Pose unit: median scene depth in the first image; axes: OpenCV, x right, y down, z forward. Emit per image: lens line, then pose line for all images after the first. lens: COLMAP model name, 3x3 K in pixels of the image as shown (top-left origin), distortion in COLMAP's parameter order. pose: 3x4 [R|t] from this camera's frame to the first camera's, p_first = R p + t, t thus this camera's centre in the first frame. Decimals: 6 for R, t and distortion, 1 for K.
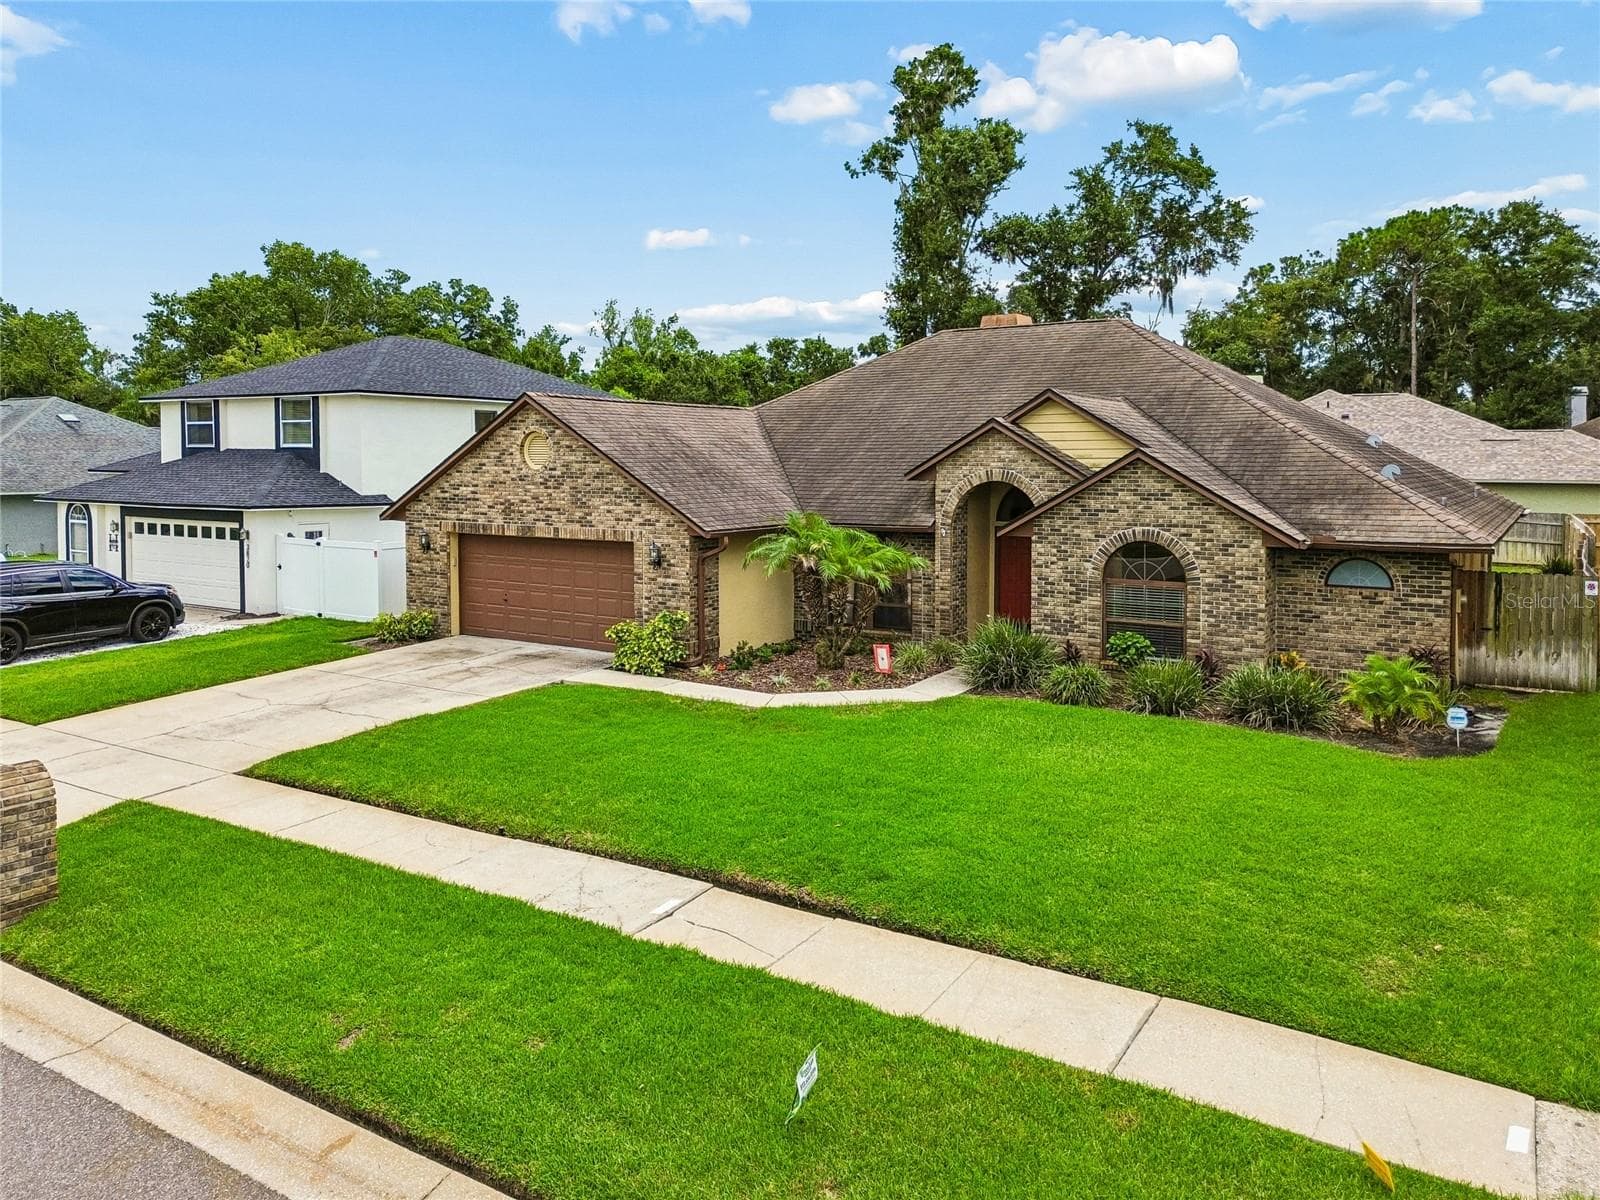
lens RADIAL K [[1168.7, 0, 795.3], [0, 1168.7, 527.8], [0, 0, 1]] dist [0.073814, -0.099701]
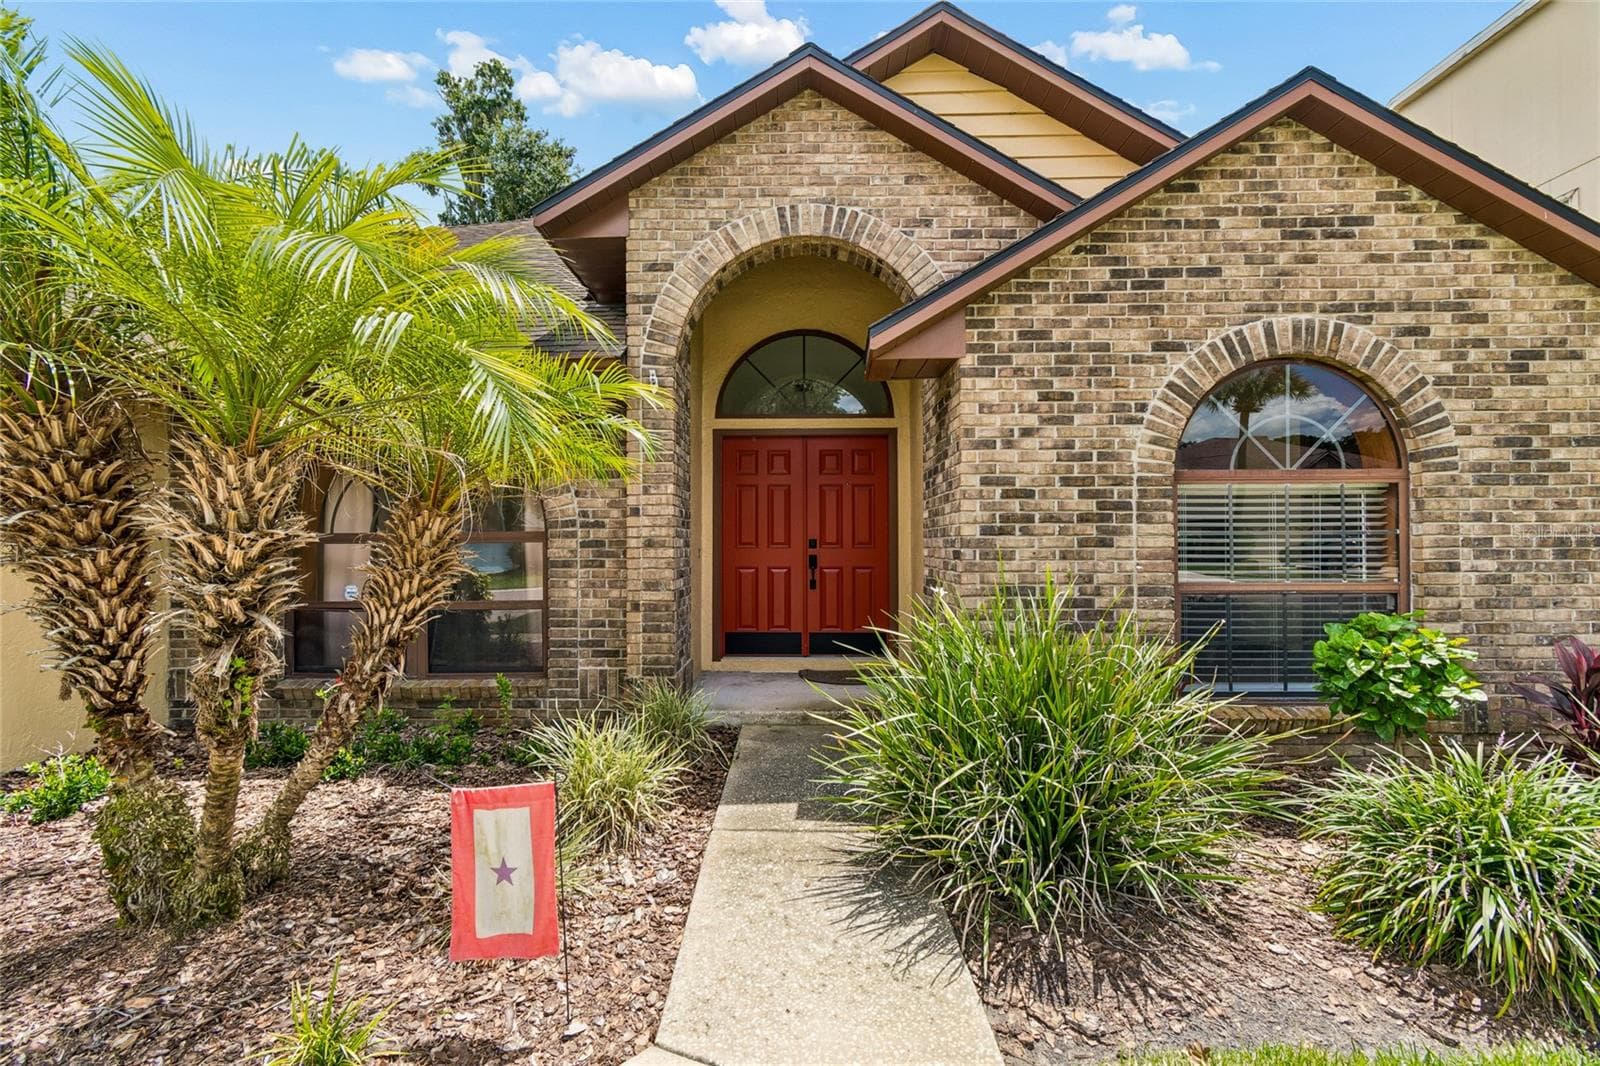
lens RADIAL K [[710.0, 0, 785.8], [0, 710.0, 535.9], [0, 0, 1]] dist [0.012088, -0.008600]
pose [[0.853789, -0.001248, 0.520618, 0.050328], [0.036938, 0.997622, -0.058185, 0.065729], [-0.519308, 0.068908, 0.851805, 0.820710]]
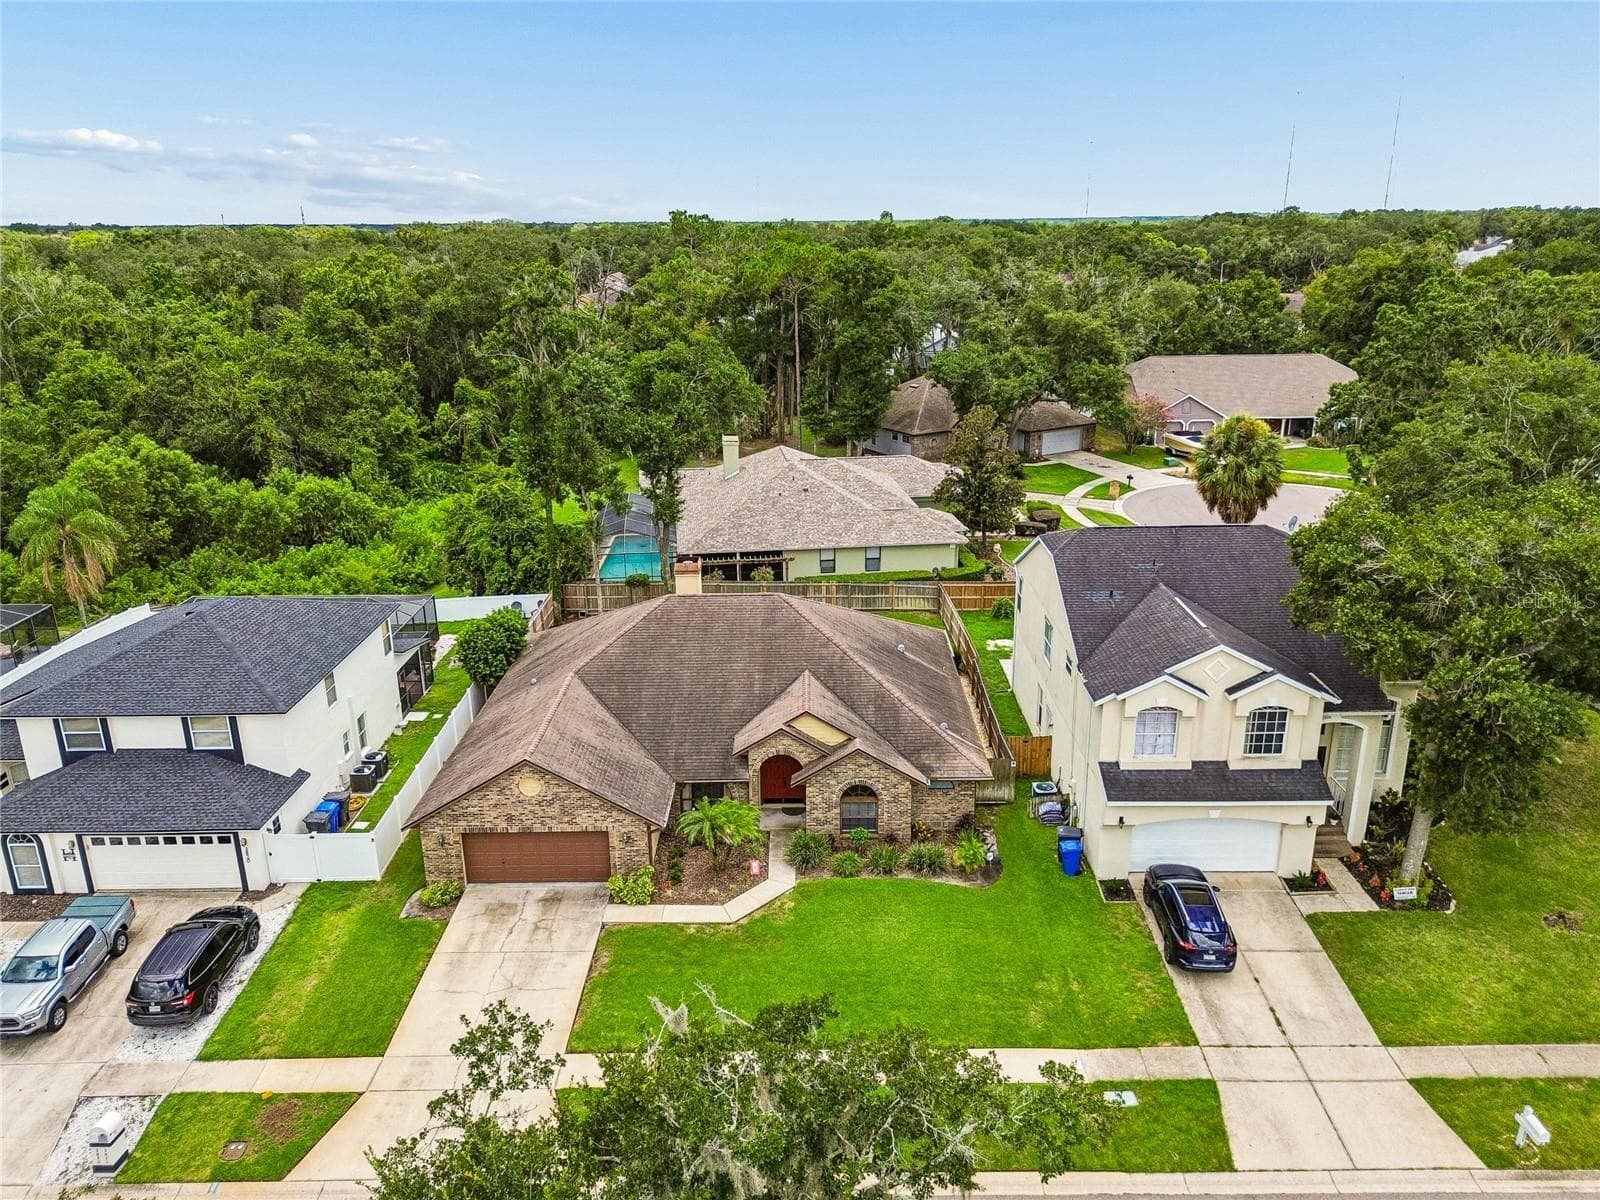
lens RADIAL K [[1125.0, 0, 817.2], [0, 1125.0, 597.0], [0, 0, 1]] dist [0.046652, -0.044616]
pose [[0.836925, -0.175175, 0.518527, -0.726592], [0.039201, 0.964149, 0.262450, -0.802026], [-0.545912, -0.199324, 0.813787, -0.544142]]
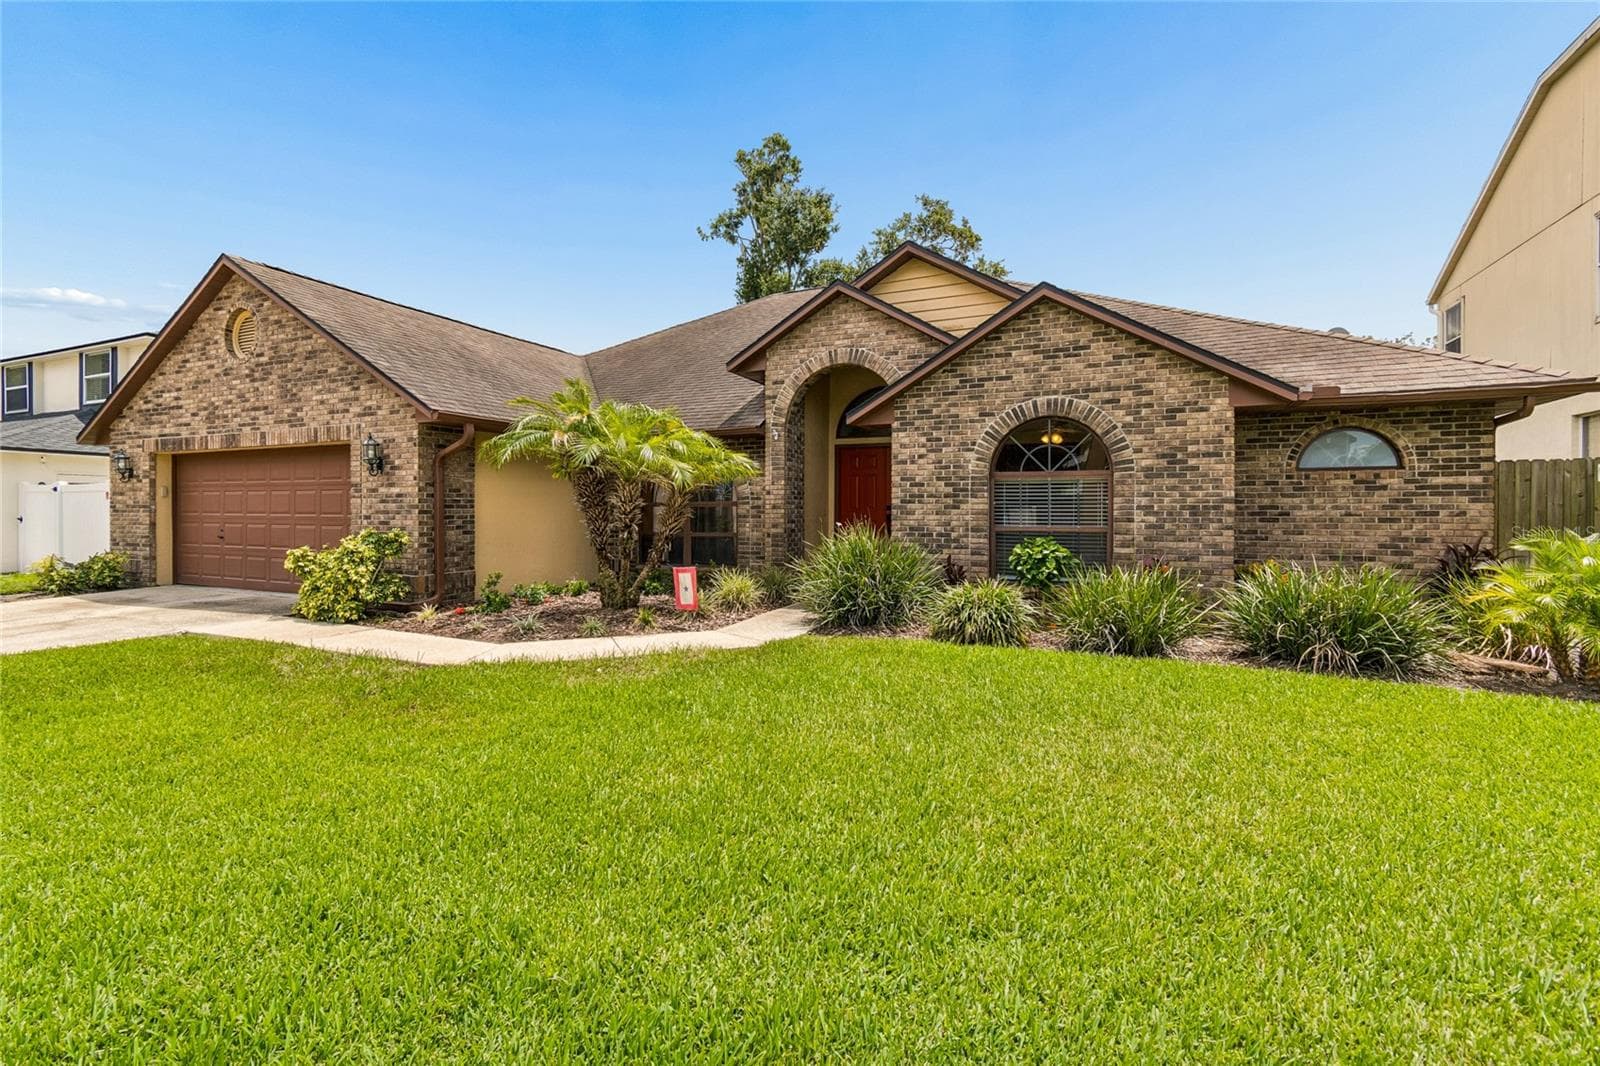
lens RADIAL K [[711.7, 0, 787.0], [0, 711.7, 518.5], [0, 0, 1]] dist [-0.000324, 0.000457]
pose [[0.990573, -0.003409, 0.136943, 0.070185], [0.009777, 0.998900, -0.045858, 0.084515], [-0.136637, 0.046765, 0.989517, 0.539899]]
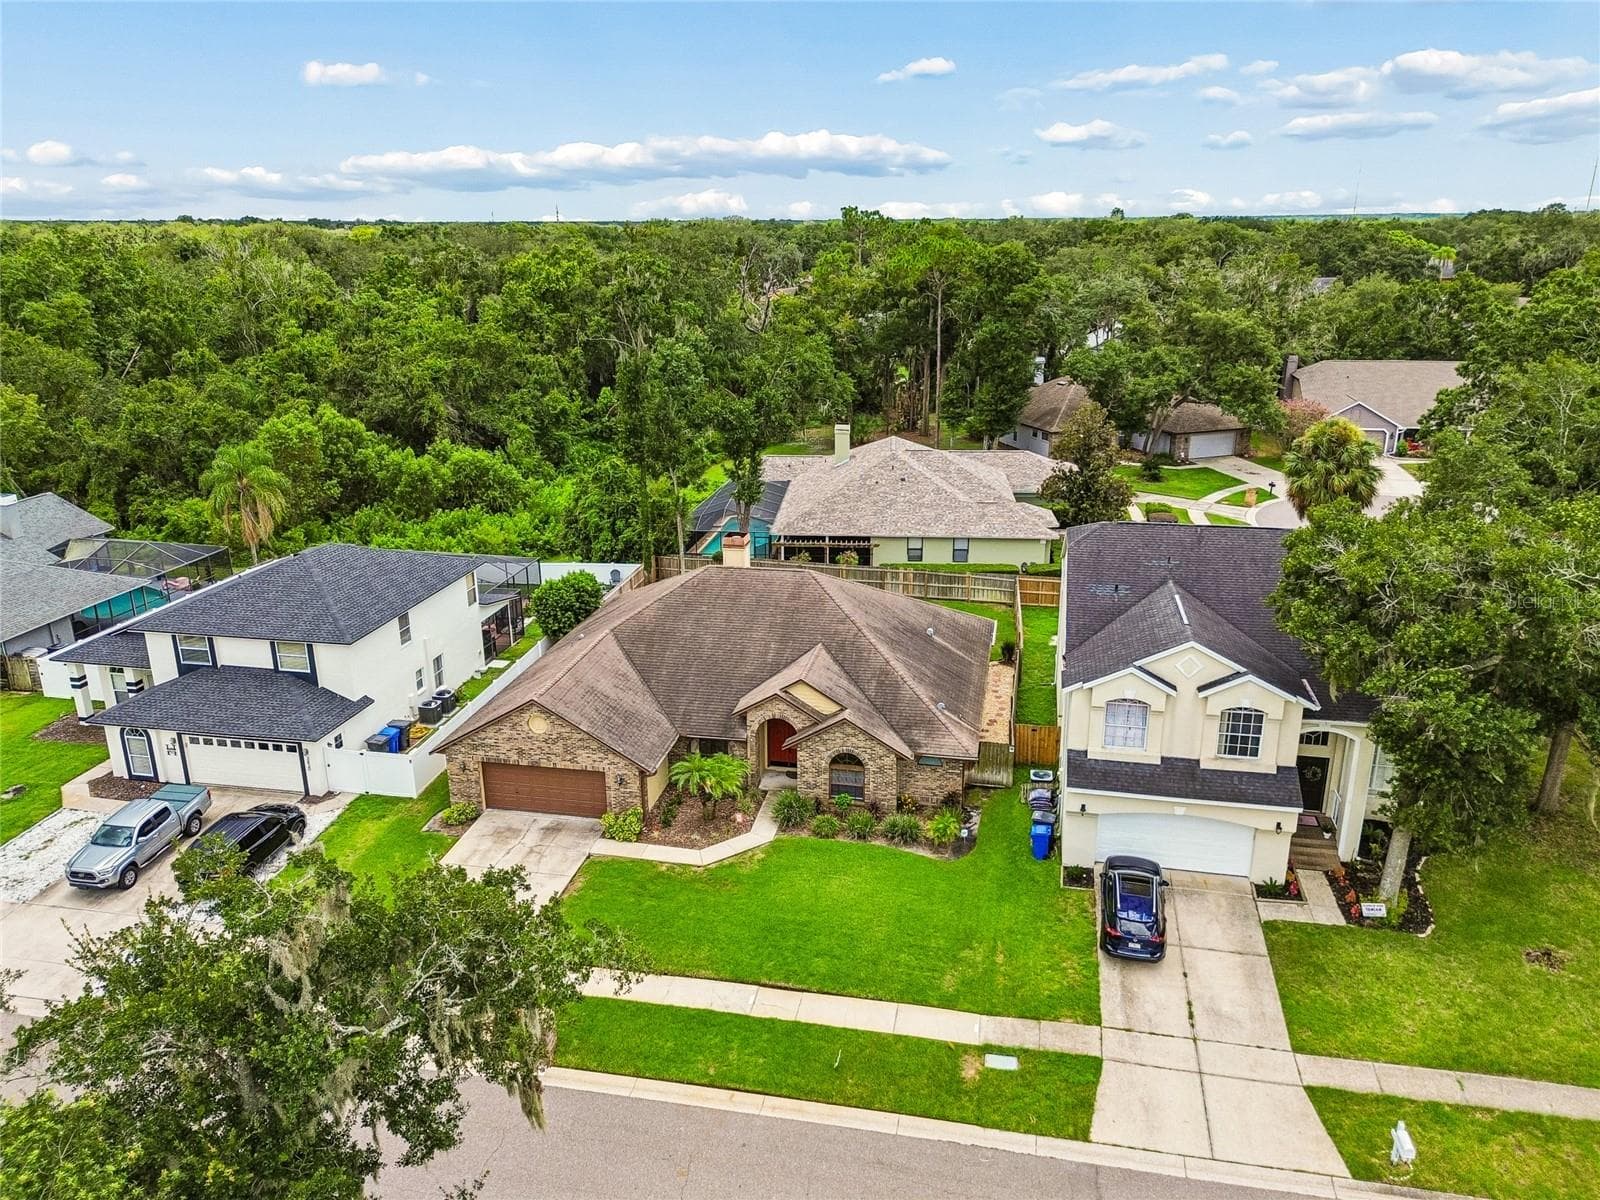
lens RADIAL K [[1125.0, 0, 817.2], [0, 1125.0, 597.0], [0, 0, 1]] dist [0.046652, -0.044616]
pose [[0.926389, -0.118954, 0.357285, -0.462604], [0.024104, 0.965582, 0.258981, -0.778790], [-0.375794, -0.231305, 0.897372, -0.805297]]
